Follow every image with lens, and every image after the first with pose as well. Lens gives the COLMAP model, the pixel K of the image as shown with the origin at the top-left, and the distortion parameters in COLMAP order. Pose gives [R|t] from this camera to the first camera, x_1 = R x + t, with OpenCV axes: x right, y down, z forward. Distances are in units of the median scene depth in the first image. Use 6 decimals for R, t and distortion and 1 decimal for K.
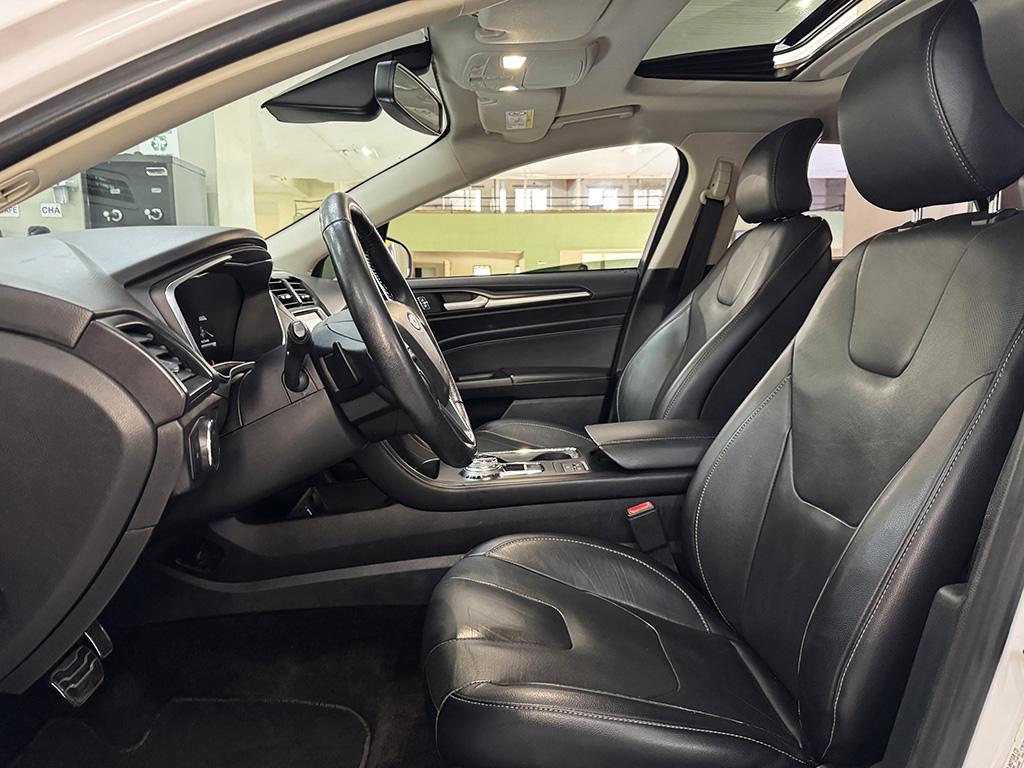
lens RADIAL K [[713.3, 0, 510.3], [0, 713.3, 385.6], [0, 0, 1]] dist [0.039148, -0.048982]
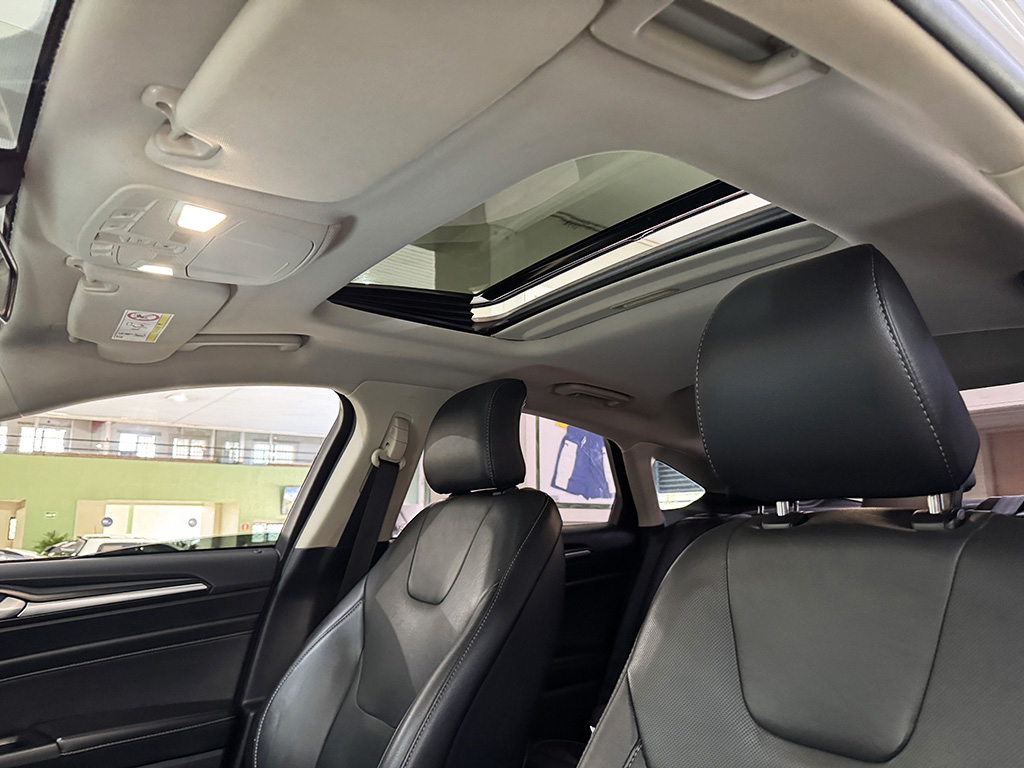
lens RADIAL K [[713.3, 0, 509.5], [0, 713.3, 386.0], [0, 0, 1]] dist [0.039148, -0.048982]
pose [[0.820171, 0.115736, 0.560290, -0.057788], [0.083421, 0.944666, -0.317249, -0.069487], [-0.566004, 0.306939, 0.765133, 0.266767]]
